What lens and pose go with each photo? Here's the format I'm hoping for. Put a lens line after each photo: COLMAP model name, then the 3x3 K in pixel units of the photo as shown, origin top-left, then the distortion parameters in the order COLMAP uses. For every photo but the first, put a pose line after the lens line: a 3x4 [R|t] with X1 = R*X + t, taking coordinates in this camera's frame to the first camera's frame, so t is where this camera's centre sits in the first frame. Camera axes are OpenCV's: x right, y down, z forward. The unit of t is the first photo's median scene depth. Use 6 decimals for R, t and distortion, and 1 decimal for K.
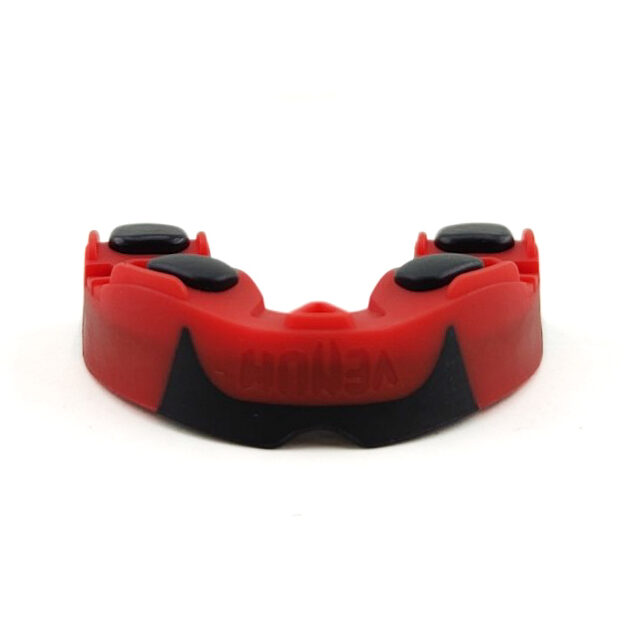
lens RADIAL K [[690.9, 0, 313.5], [0, 690.9, 308.5], [0, 0, 1]] dist [0.007679, 0.006245]
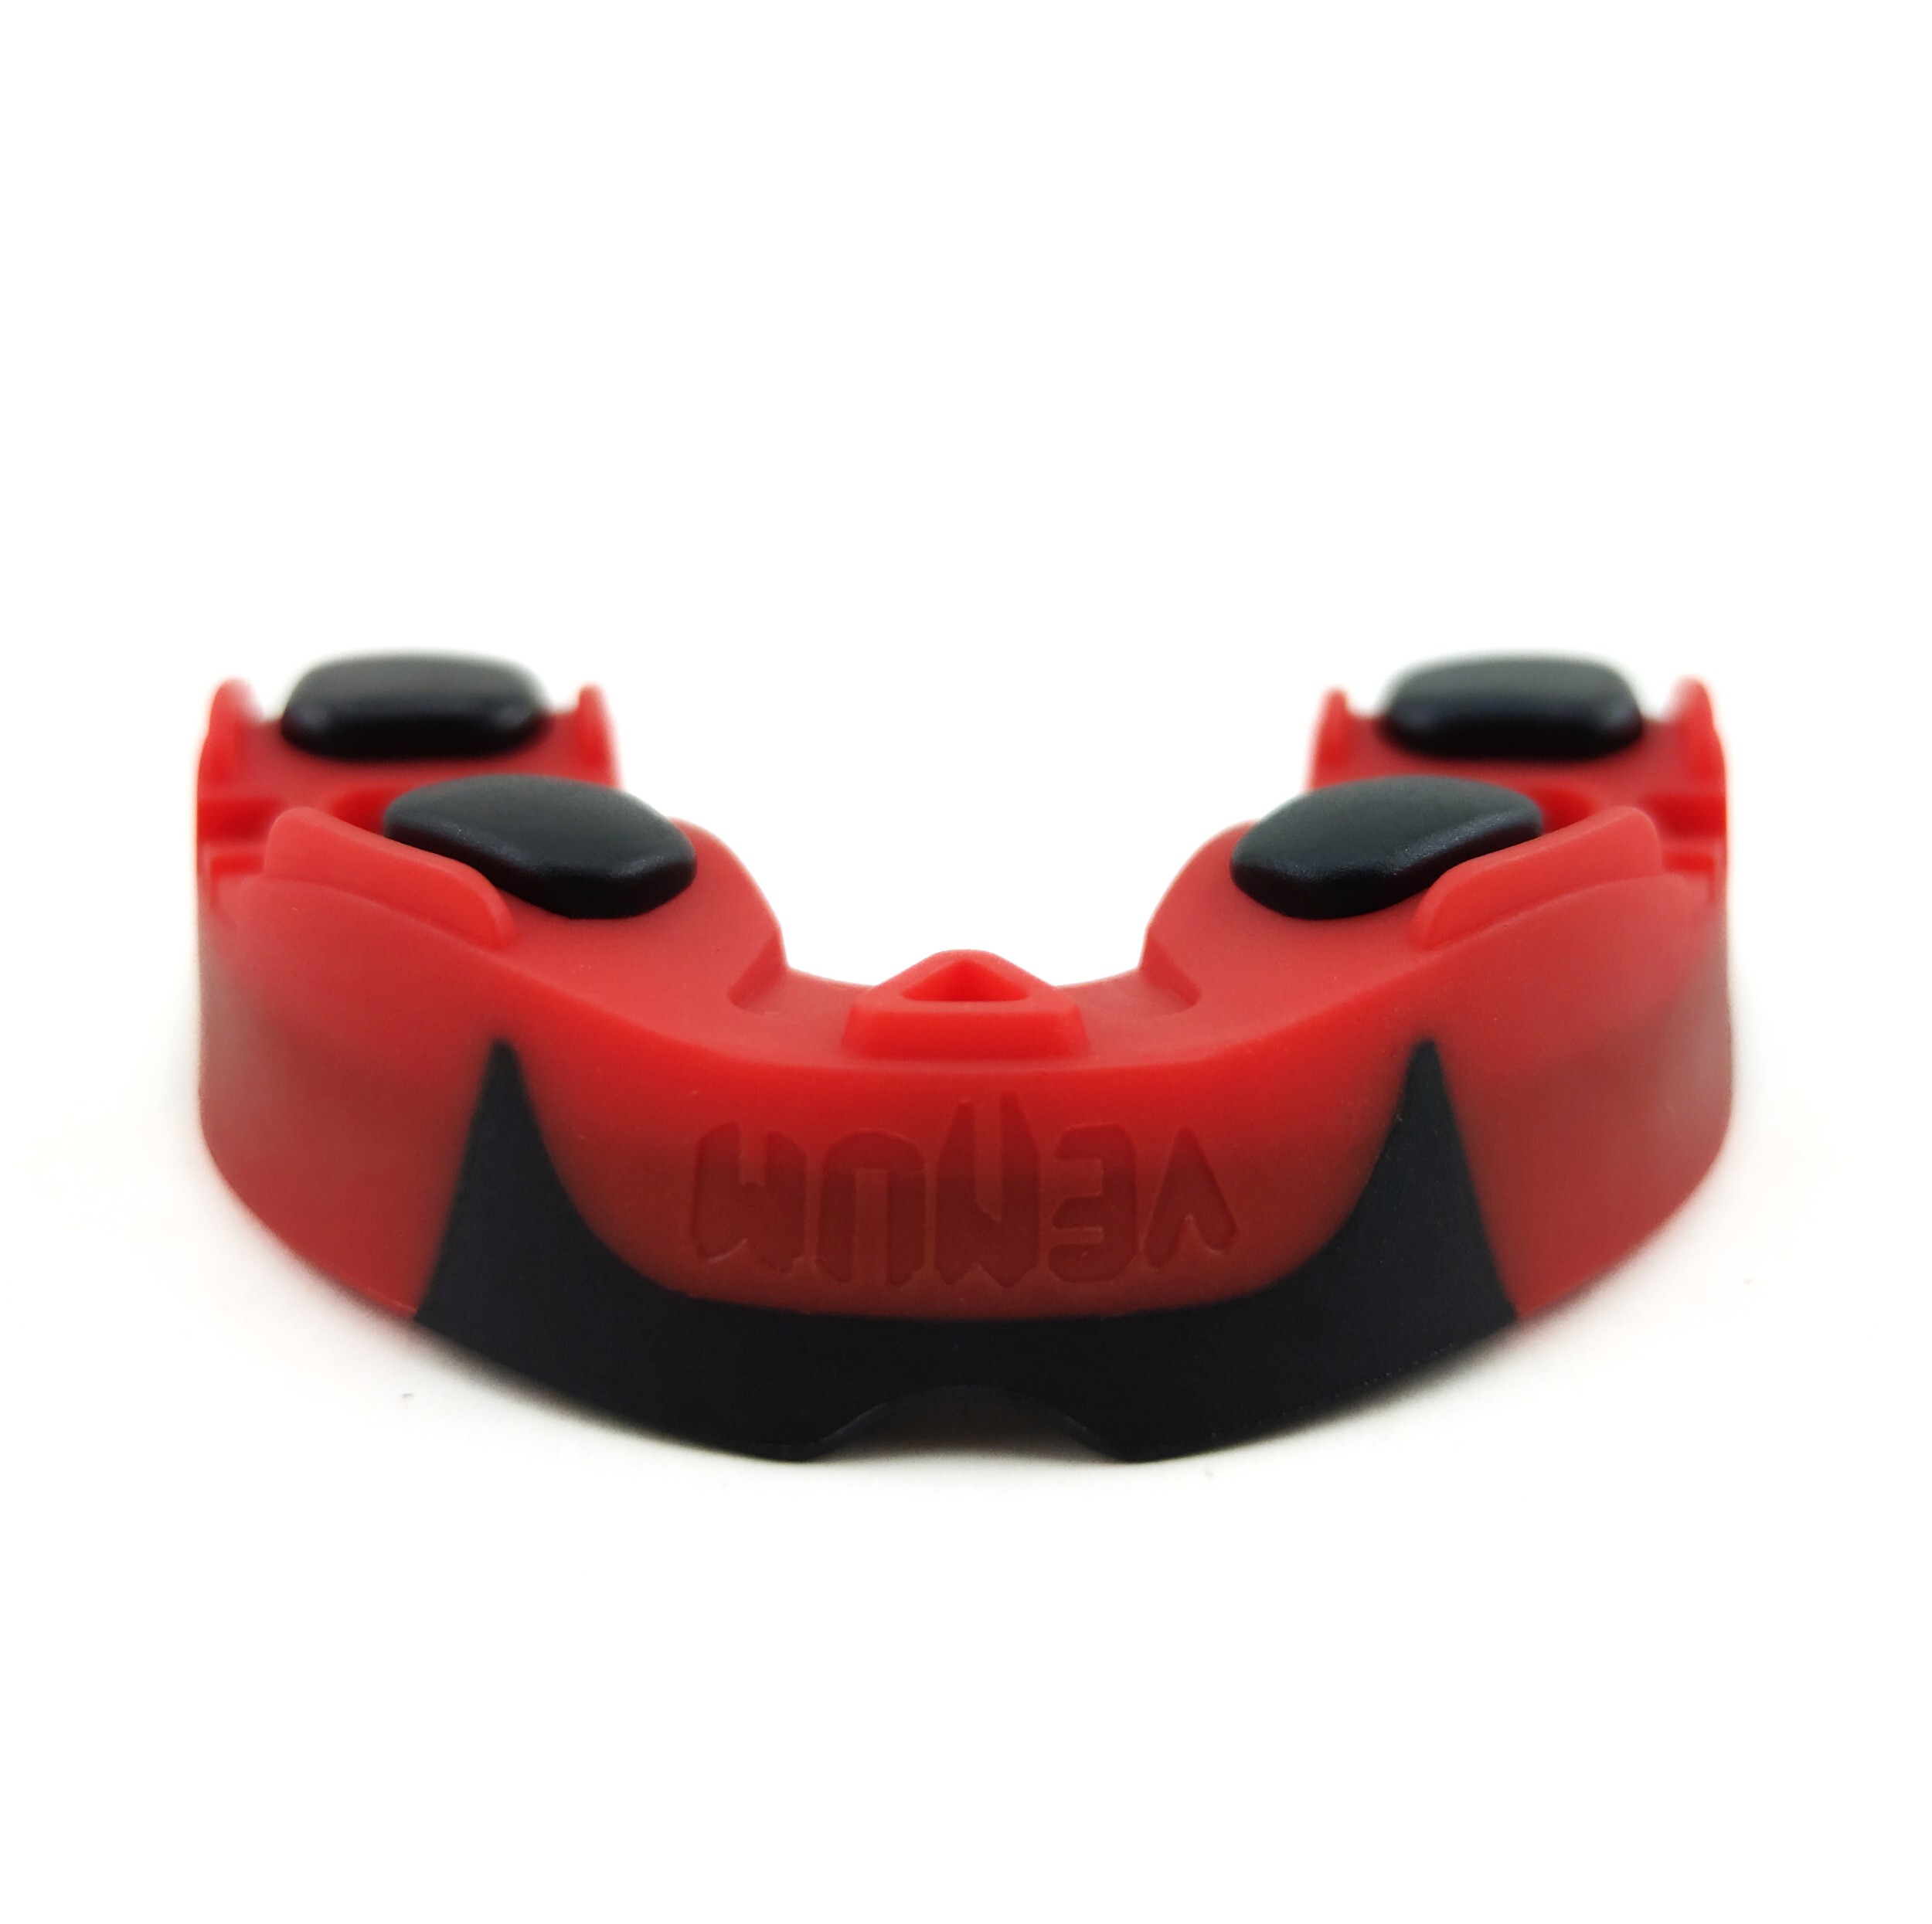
lens RADIAL K [[2209.7, 0, 966.0], [0, 2209.7, 962.0], [0, 0, 1]] dist [-0.013483, -0.018026]
pose [[0.999883, 0.008645, -0.012640, 0.019039], [-0.008254, 0.999496, 0.030662, -0.034962], [0.012898, -0.030554, 0.999450, 0.075453]]
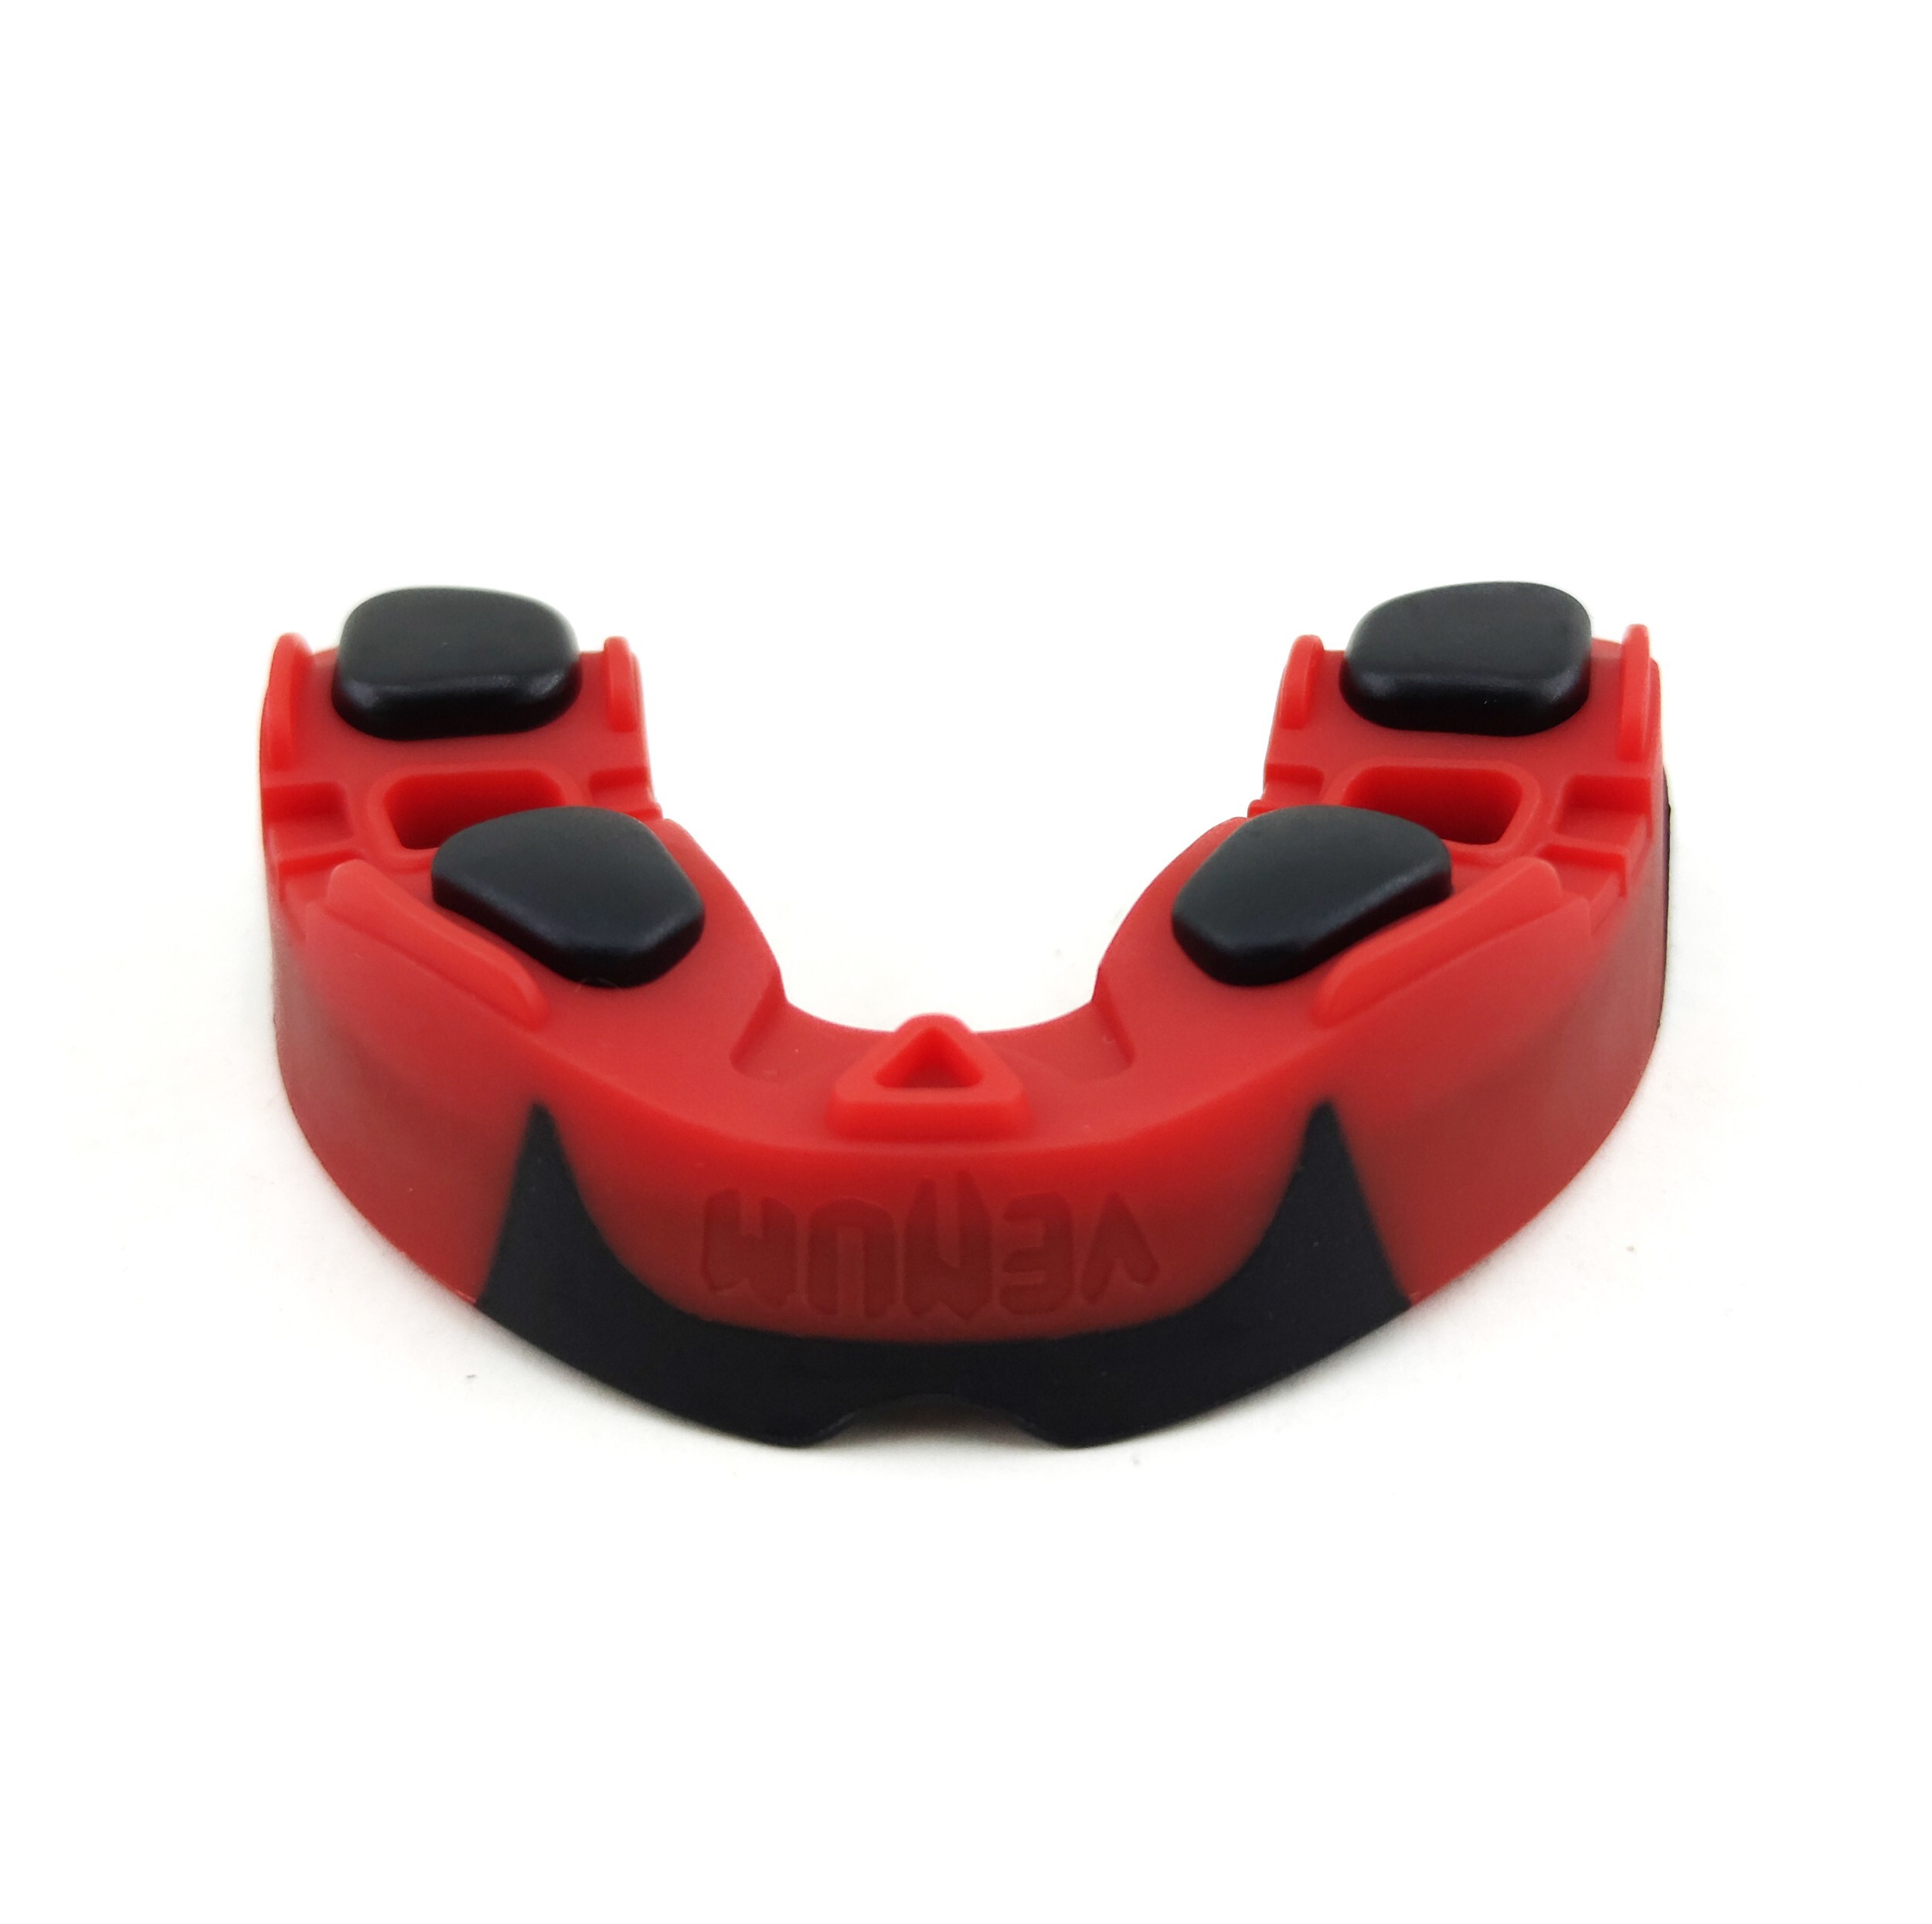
lens RADIAL K [[2209.7, 0, 966.0], [0, 2209.7, 962.0], [0, 0, 1]] dist [-0.013483, -0.018026]
pose [[0.999443, 0.005797, -0.032866, 0.058391], [-0.000408, 0.986844, 0.161672, -0.212942], [0.033371, -0.161569, 0.986297, -0.059549]]
